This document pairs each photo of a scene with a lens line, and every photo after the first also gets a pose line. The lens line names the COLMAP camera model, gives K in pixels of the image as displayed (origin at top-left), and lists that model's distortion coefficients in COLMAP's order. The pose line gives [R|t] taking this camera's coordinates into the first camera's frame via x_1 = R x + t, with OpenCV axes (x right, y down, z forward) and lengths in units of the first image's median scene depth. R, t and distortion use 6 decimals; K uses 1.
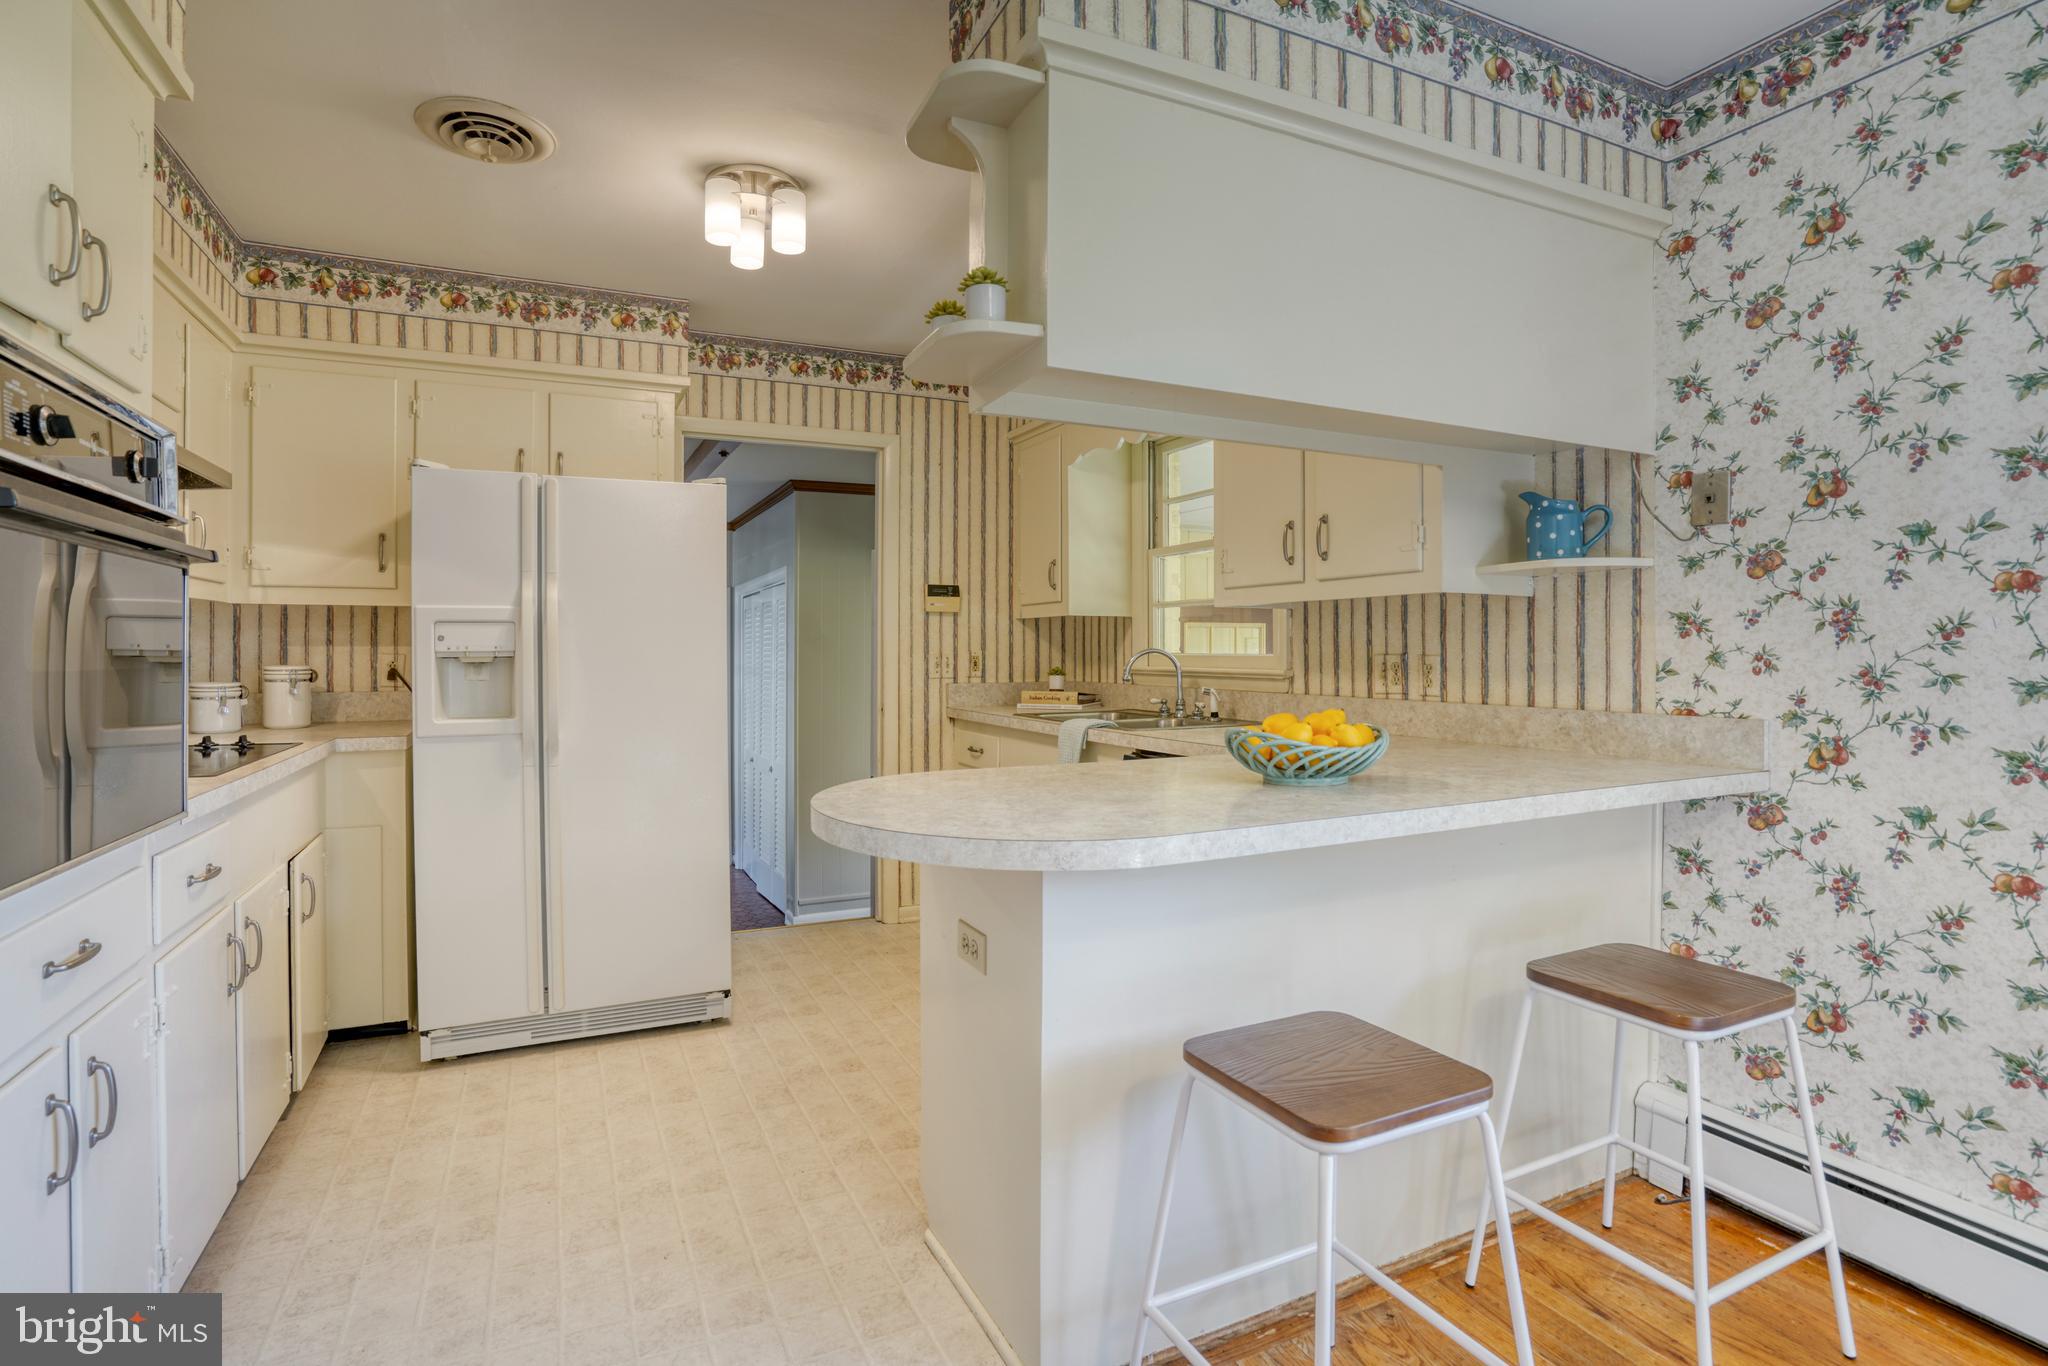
lens RADIAL K [[978.4, 0, 1074.2], [0, 978.4, 659.0], [0, 0, 1]] dist [-0.068027, 0.030328]
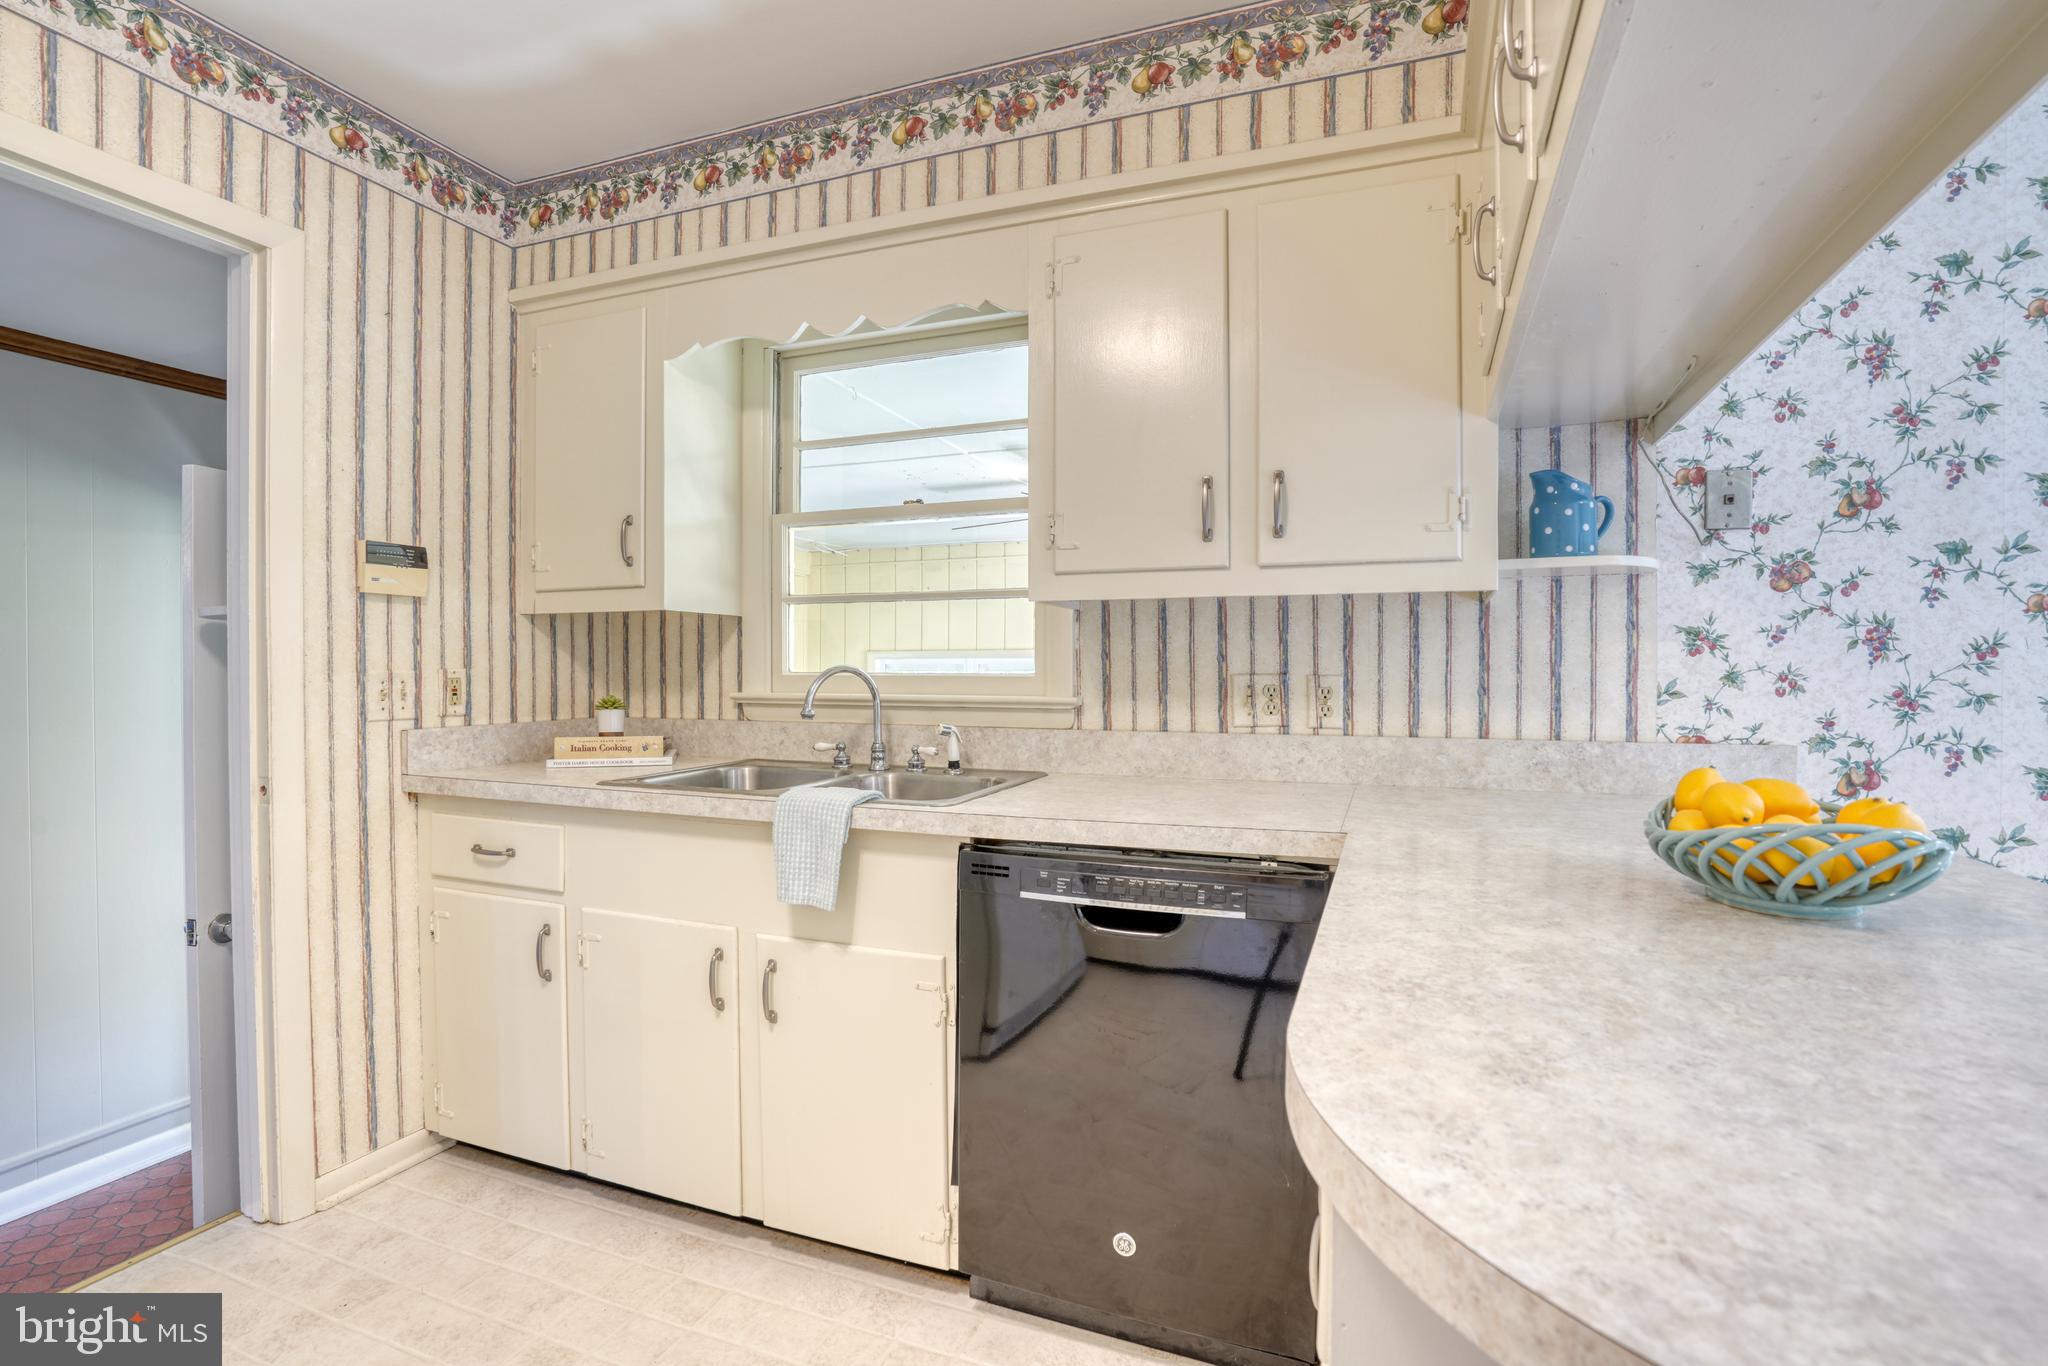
lens RADIAL K [[950.3, 0, 1037.8], [0, 950.3, 686.8], [0, 0, 1]] dist [-0.055826, 0.020548]
pose [[0.756321, -0.010074, 0.654124, -0.397569], [0.003849, 0.999933, 0.010950, -0.005167], [-0.654190, -0.005764, 0.756308, 0.778789]]
